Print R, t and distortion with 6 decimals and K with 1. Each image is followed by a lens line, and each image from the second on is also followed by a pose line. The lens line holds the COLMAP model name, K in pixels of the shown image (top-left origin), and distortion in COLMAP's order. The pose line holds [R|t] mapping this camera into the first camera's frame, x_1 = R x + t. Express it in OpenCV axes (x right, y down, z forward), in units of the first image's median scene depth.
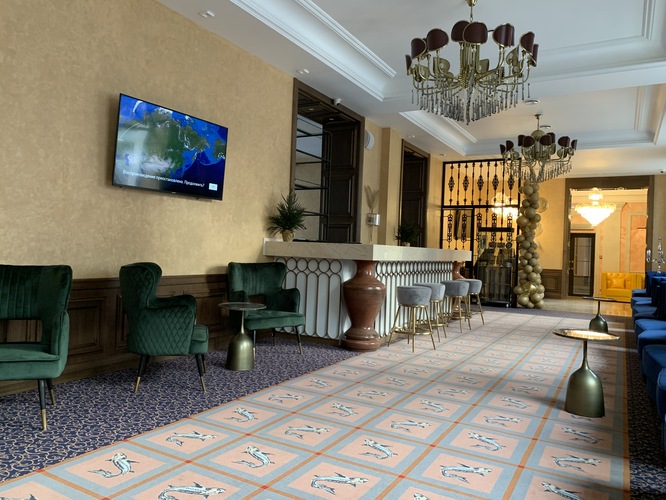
lens RADIAL K [[545.5, 0, 333.0], [0, 545.5, 250.0], [0, 0, 1]] dist [-0.002362, 0.000940]
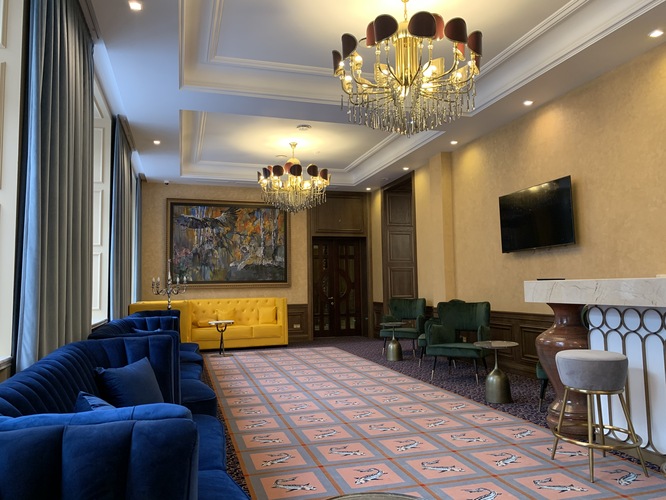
lens RADIAL K [[509.6, 0, 333.0], [0, 509.6, 250.0], [0, 0, 1]] dist [0.001067, 0.000283]
pose [[-0.710883, -0.060943, -0.700665, 1.119662], [-0.008165, 0.996887, -0.078423, -0.011869], [0.703263, -0.050029, -0.709167, 1.799024]]
